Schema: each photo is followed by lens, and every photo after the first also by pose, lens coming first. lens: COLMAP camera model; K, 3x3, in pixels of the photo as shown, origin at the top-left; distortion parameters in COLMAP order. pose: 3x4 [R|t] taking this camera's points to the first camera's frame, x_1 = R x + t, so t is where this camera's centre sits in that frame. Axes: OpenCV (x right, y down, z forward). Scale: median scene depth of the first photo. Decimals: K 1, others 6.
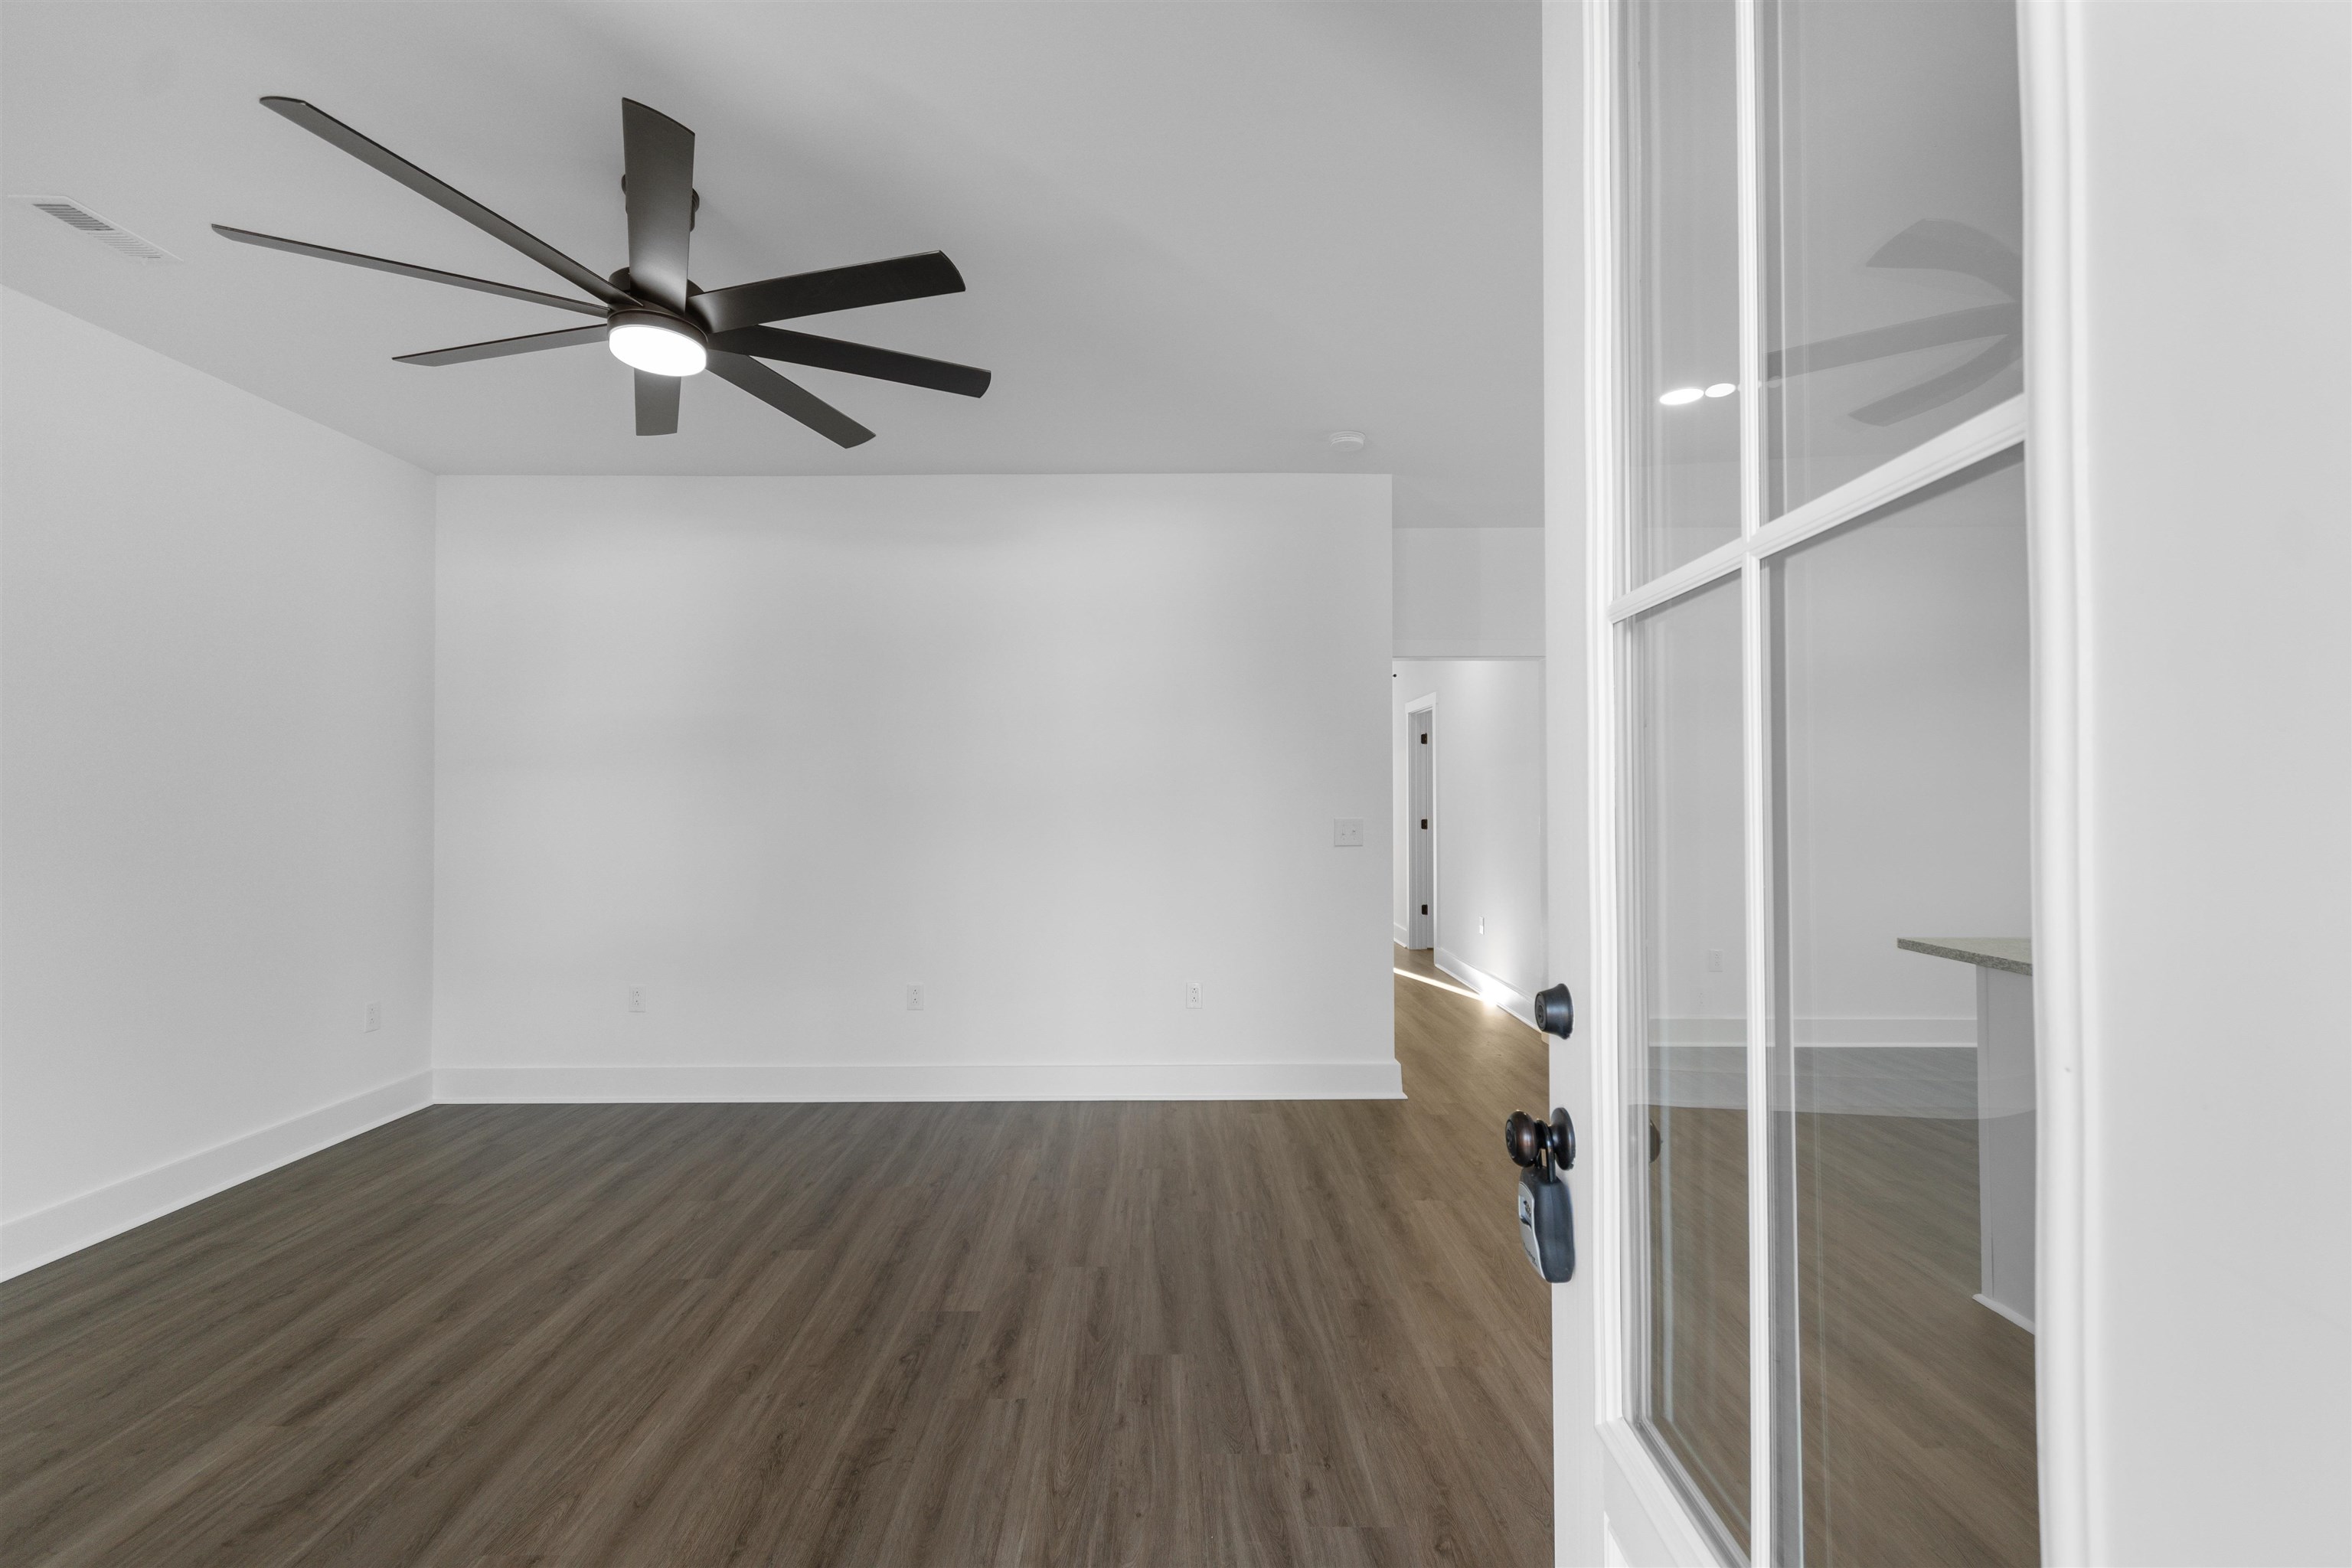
lens RADIAL K [[997.0, 0, 1198.0], [0, 997.0, 785.7], [0, 0, 1]] dist [0.012001, -0.005896]
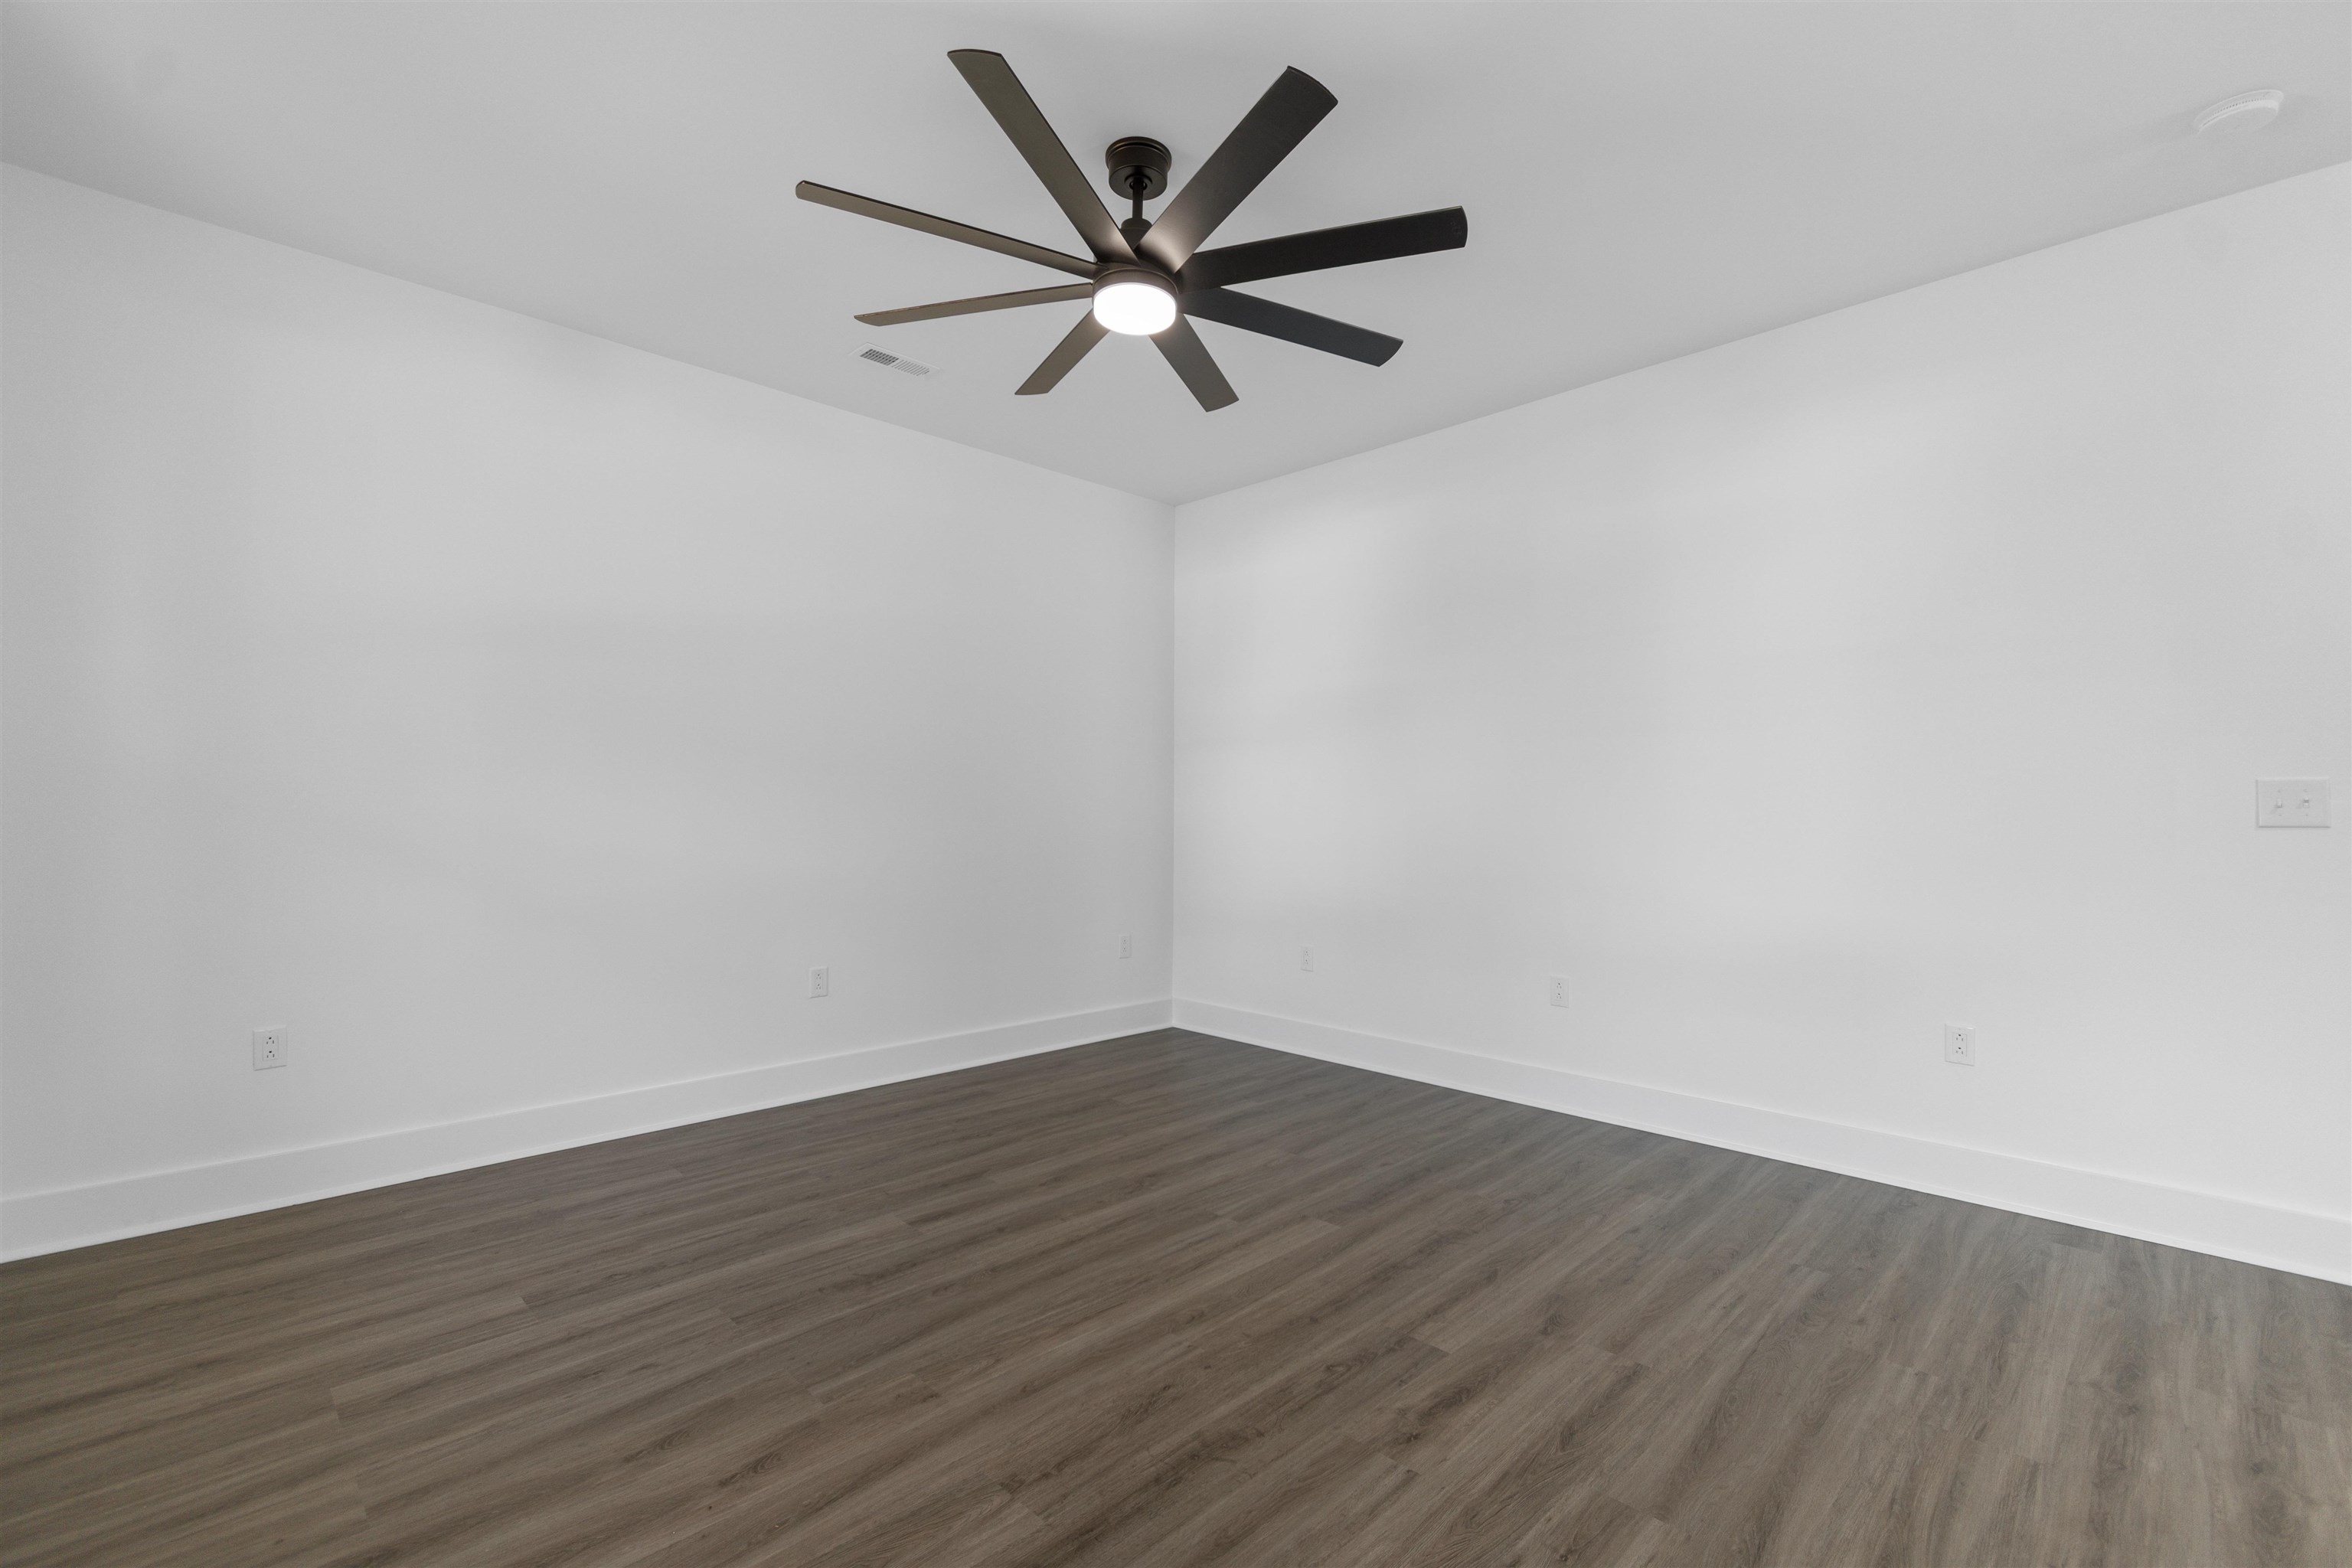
lens RADIAL K [[1058.6, 0, 1192.4], [0, 1058.6, 791.3], [0, 0, 1]] dist [0.001363, -0.000694]
pose [[0.701115, -0.003773, -0.713038, 0.229544], [0.001650, 0.999992, -0.003669, 0.082478], [0.713047, 0.001396, 0.701115, 0.260850]]
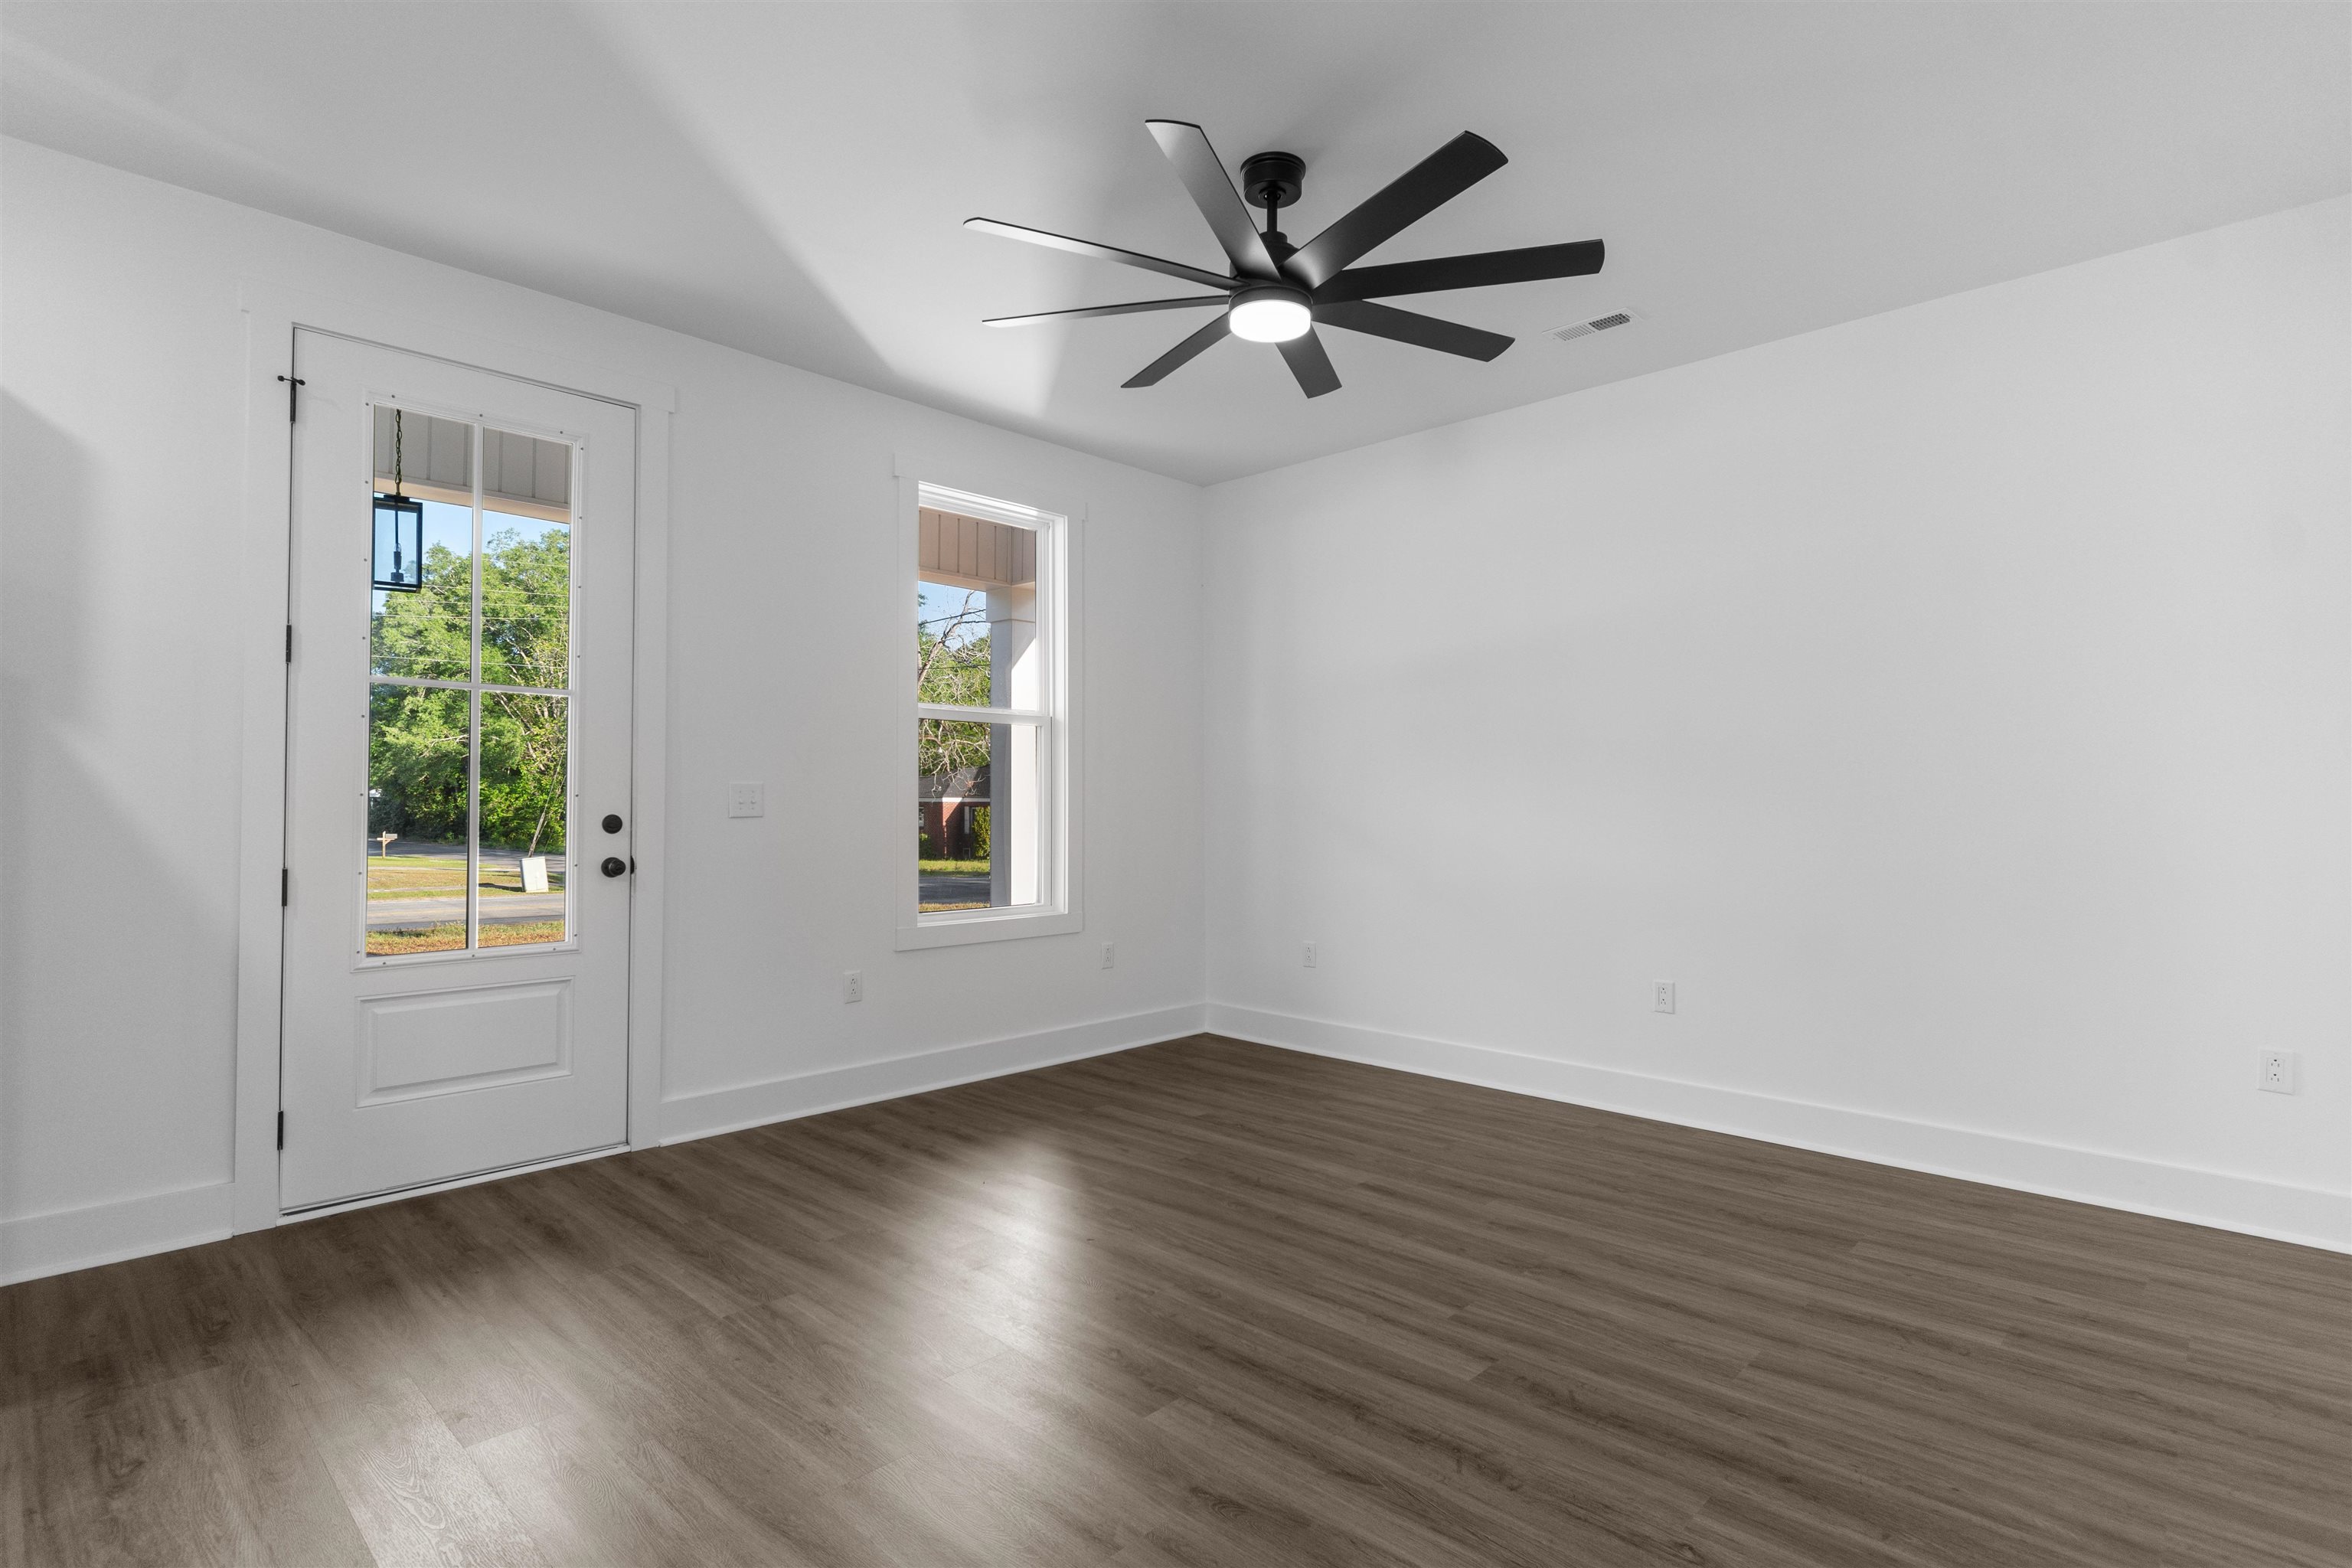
lens RADIAL K [[1066.6, 0, 1176.0], [0, 1066.6, 784.0], [0, 0, 1]] dist [-0.001124, -0.000517]
pose [[-0.681942, -0.009769, -0.731341, 0.342671], [0.008501, 0.999737, -0.021281, 0.066802], [0.731357, -0.020730, -0.681679, 1.519884]]
